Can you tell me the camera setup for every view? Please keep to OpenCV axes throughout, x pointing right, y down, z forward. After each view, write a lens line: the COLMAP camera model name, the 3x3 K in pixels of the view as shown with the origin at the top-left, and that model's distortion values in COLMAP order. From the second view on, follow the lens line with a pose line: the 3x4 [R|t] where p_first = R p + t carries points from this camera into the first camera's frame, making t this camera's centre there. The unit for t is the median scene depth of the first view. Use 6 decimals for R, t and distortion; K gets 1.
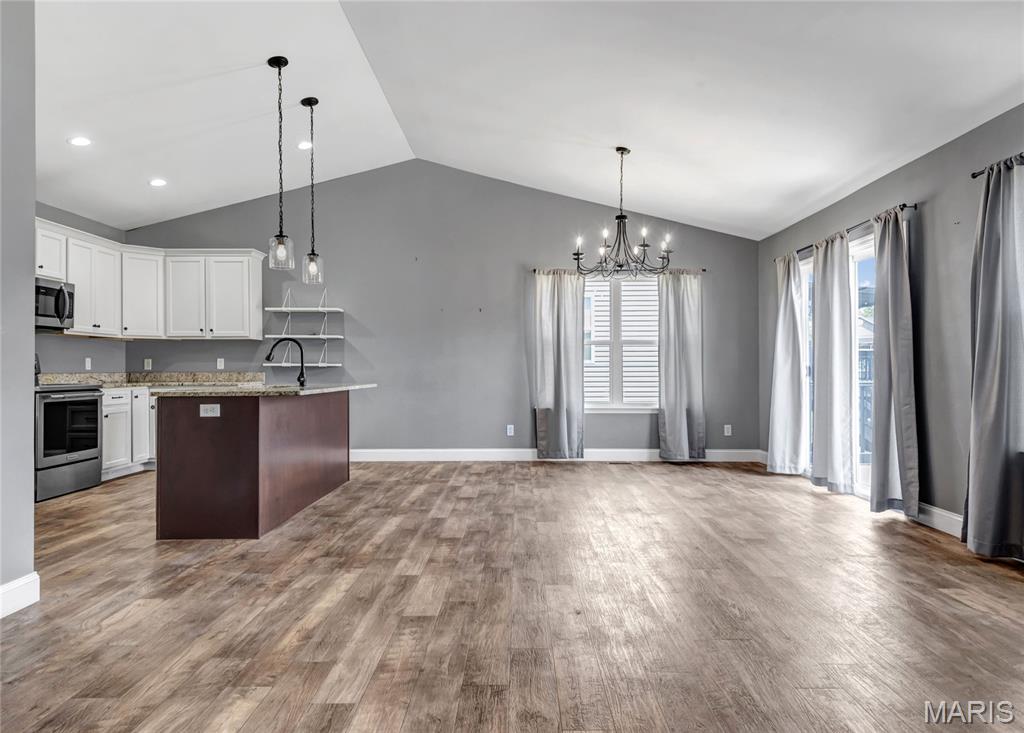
lens RADIAL K [[624.9, 0, 512.0], [0, 624.9, 366.5], [0, 0, 1]] dist [0.020901, -0.002000]
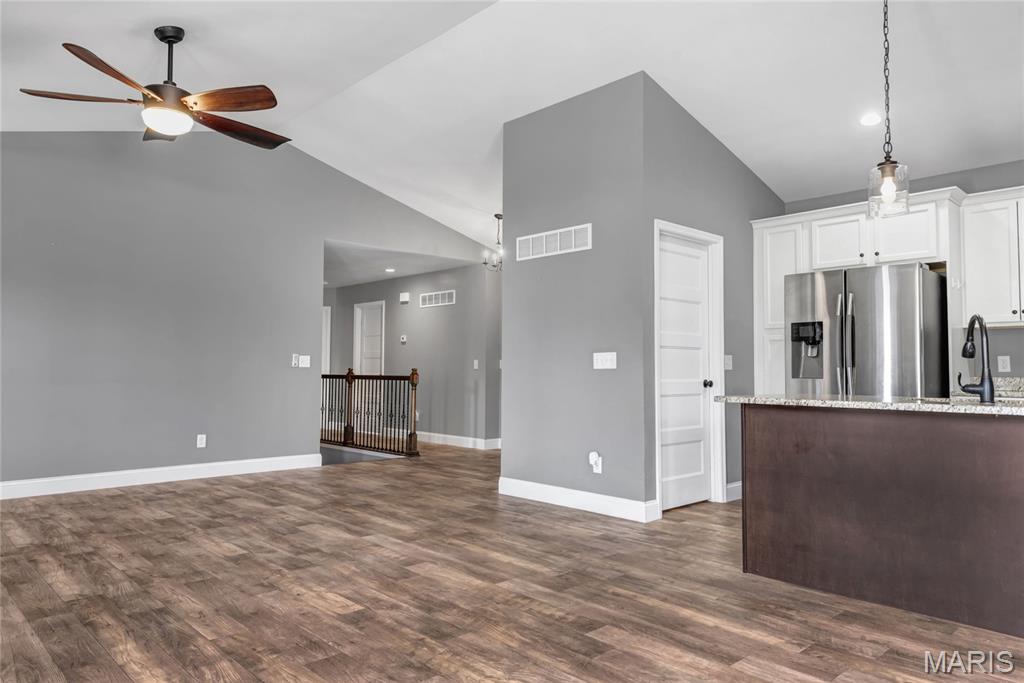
lens RADIAL K [[671.9, 0, 512.0], [0, 671.9, 341.5], [0, 0, 1]] dist [0.043123, -0.029727]
pose [[-0.711700, -0.029838, -0.701850, 0.301674], [0.000521, 0.999075, -0.043001, 0.003129], [0.702484, -0.030969, -0.711026, 0.934701]]
